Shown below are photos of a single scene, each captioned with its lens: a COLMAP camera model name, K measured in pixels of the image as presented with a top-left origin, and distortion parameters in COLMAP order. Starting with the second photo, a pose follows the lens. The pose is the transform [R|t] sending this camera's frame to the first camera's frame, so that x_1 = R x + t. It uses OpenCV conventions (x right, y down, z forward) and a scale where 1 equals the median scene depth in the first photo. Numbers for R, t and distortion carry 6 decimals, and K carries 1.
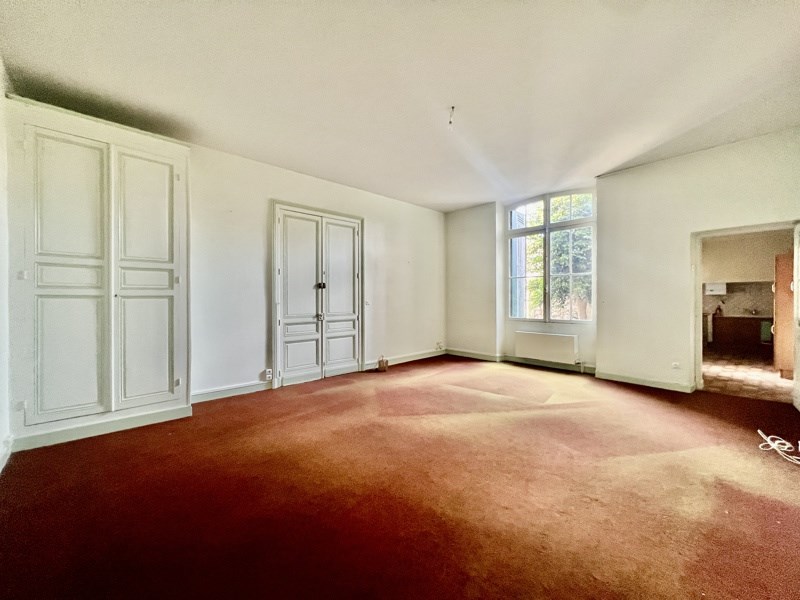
lens RADIAL K [[317.7, 0, 400.5], [0, 317.7, 296.3], [0, 0, 1]] dist [-0.000681, 0.001040]
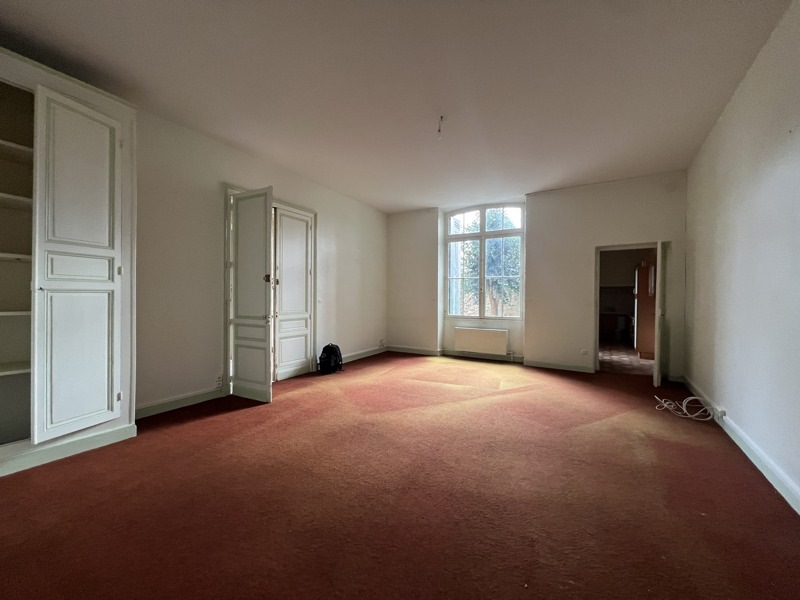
lens RADIAL K [[317.7, 0, 384.6], [0, 317.7, 298.3], [0, 0, 1]] dist [-0.000681, 0.001040]
pose [[0.956811, 0.009148, 0.290567, -0.215855], [-0.011899, 0.999900, 0.007702, 0.003845], [-0.290467, -0.010827, 0.956824, 0.022920]]
